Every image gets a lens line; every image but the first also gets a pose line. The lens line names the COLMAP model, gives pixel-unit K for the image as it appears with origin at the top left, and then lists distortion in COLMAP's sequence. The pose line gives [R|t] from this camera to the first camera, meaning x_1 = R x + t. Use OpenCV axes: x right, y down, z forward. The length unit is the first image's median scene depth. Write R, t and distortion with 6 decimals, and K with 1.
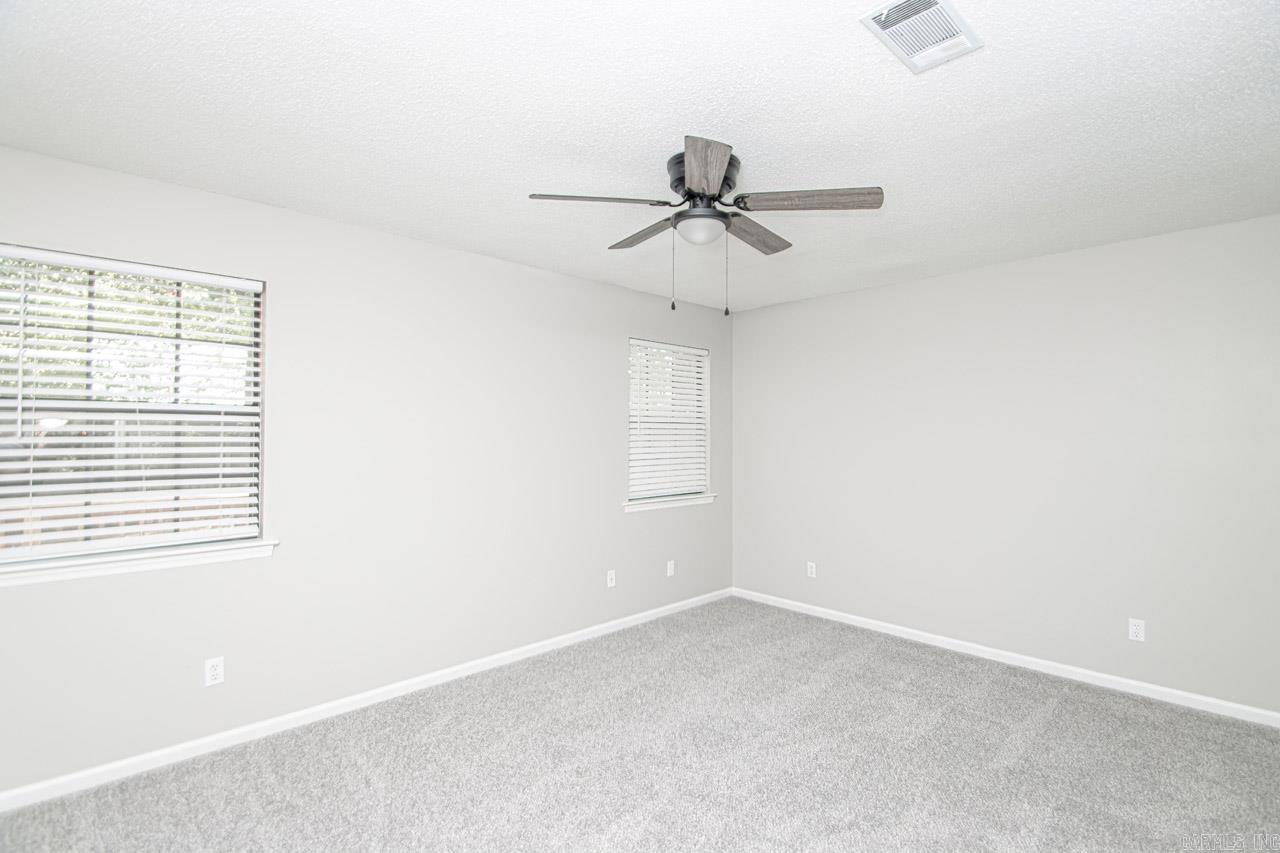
lens RADIAL K [[586.7, 0, 639.0], [0, 586.7, 426.7], [0, 0, 1]] dist [0.011831, -0.005910]
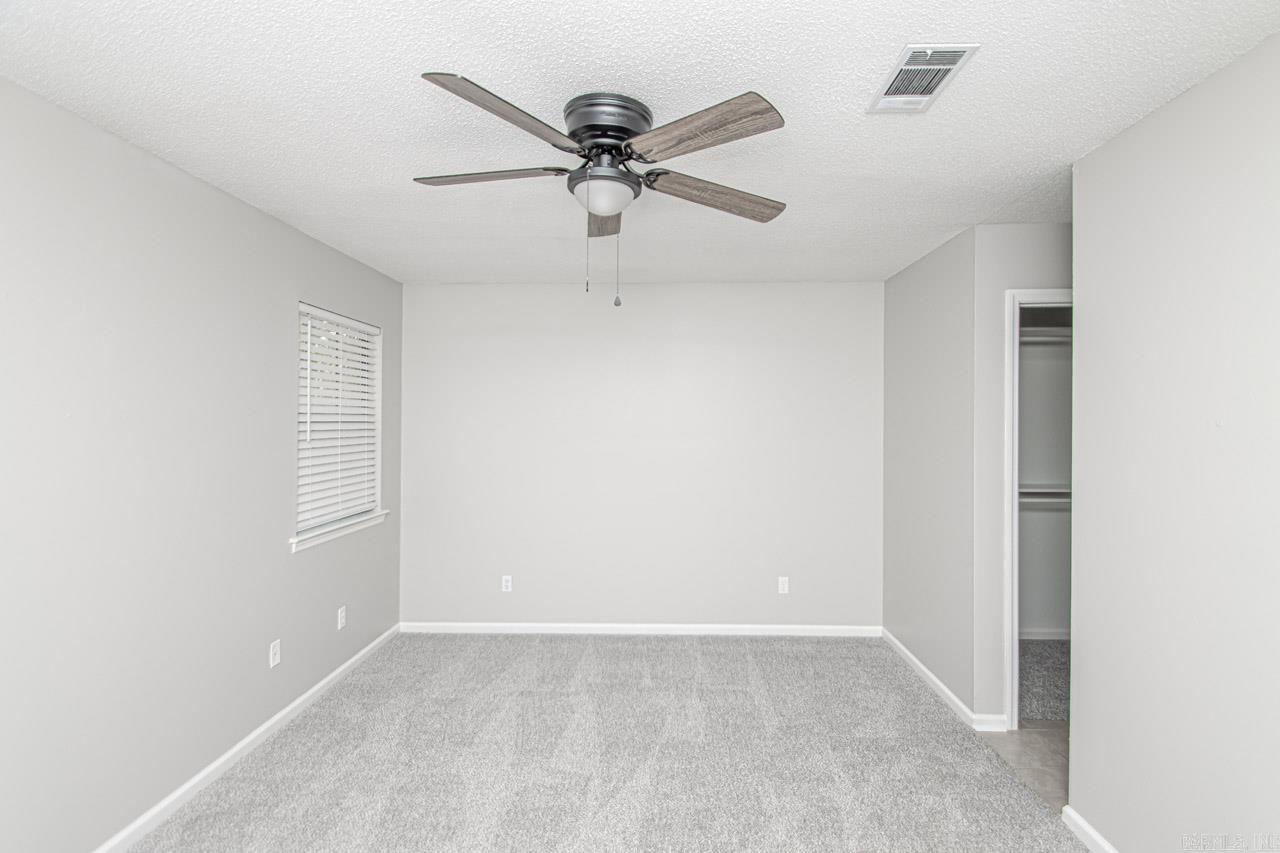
lens RADIAL K [[621.1, 0, 640.1], [0, 621.1, 419.4], [0, 0, 1]] dist [0.027909, -0.000507]
pose [[0.718408, -0.001099, 0.695621, -0.300460], [-0.005255, 0.999962, 0.007007, -0.022711], [-0.695602, -0.008689, 0.718374, 0.225510]]
